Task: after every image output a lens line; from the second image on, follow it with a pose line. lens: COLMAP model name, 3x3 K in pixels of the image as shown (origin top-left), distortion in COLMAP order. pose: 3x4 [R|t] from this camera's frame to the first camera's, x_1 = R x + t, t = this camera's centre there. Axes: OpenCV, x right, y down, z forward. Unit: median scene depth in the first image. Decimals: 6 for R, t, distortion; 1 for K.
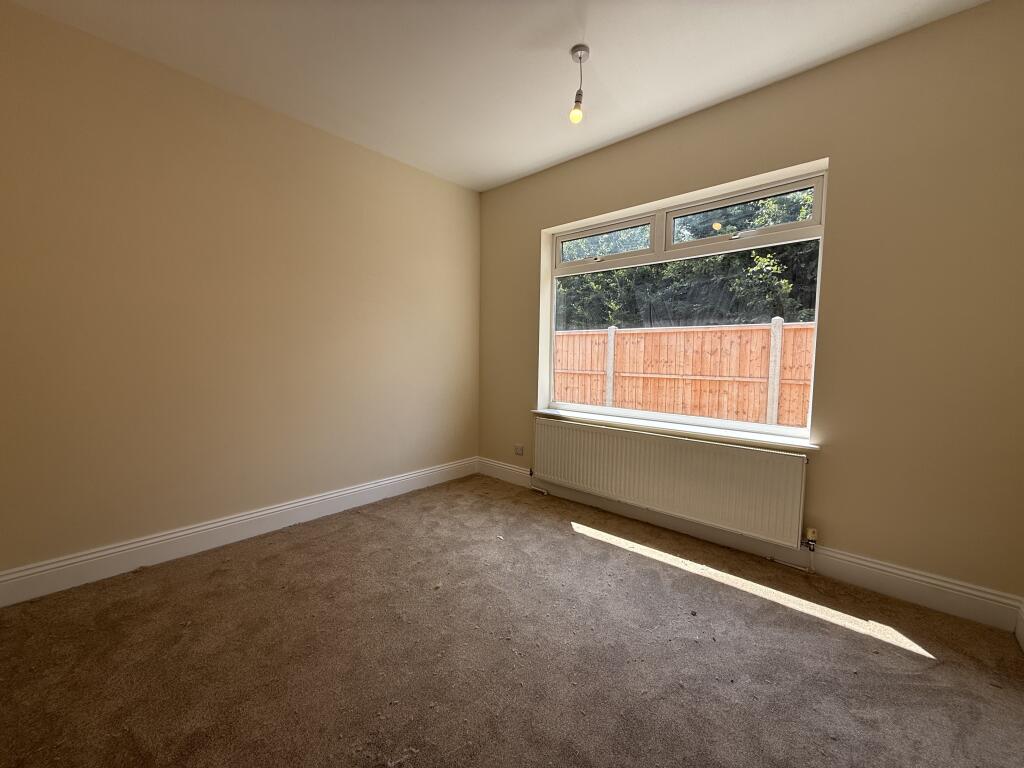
lens RADIAL K [[406.2, 0, 511.9], [0, 406.2, 382.2], [0, 0, 1]] dist [-0.000864, -0.000133]
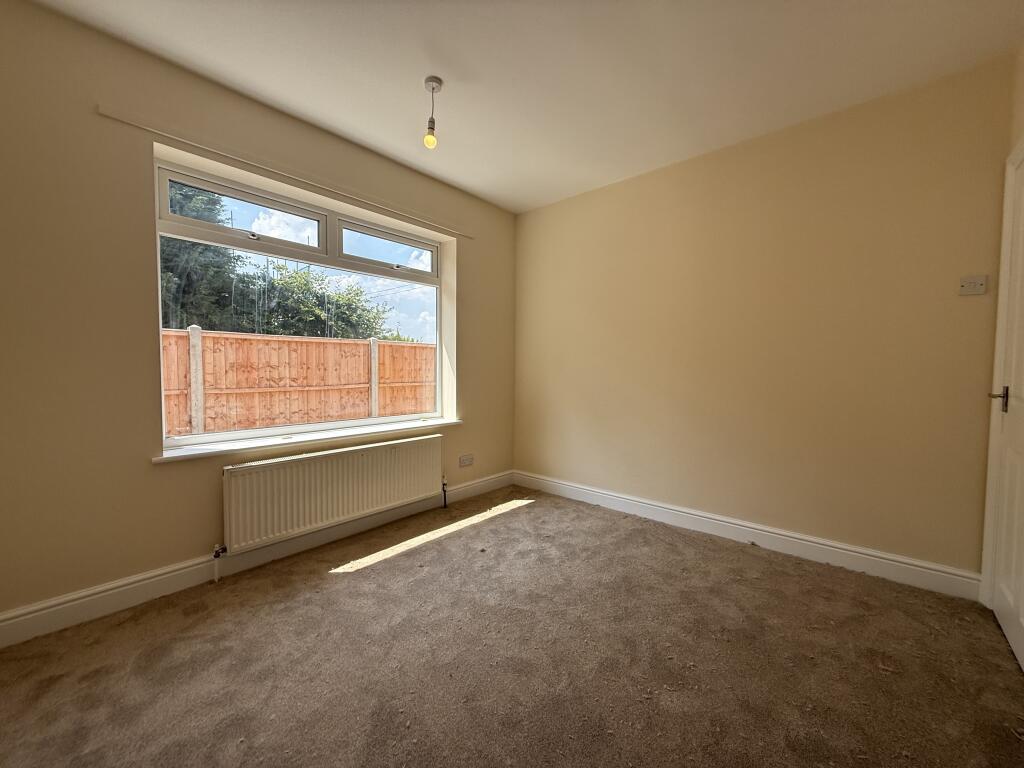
lens RADIAL K [[406.2, 0, 511.7], [0, 406.2, 389.3], [0, 0, 1]] dist [-0.000864, -0.000133]
pose [[-0.017647, -0.064450, 0.997765, -0.621854], [0.063163, 0.995855, 0.065444, -0.045964], [-0.997847, 0.064177, -0.013503, 0.597046]]
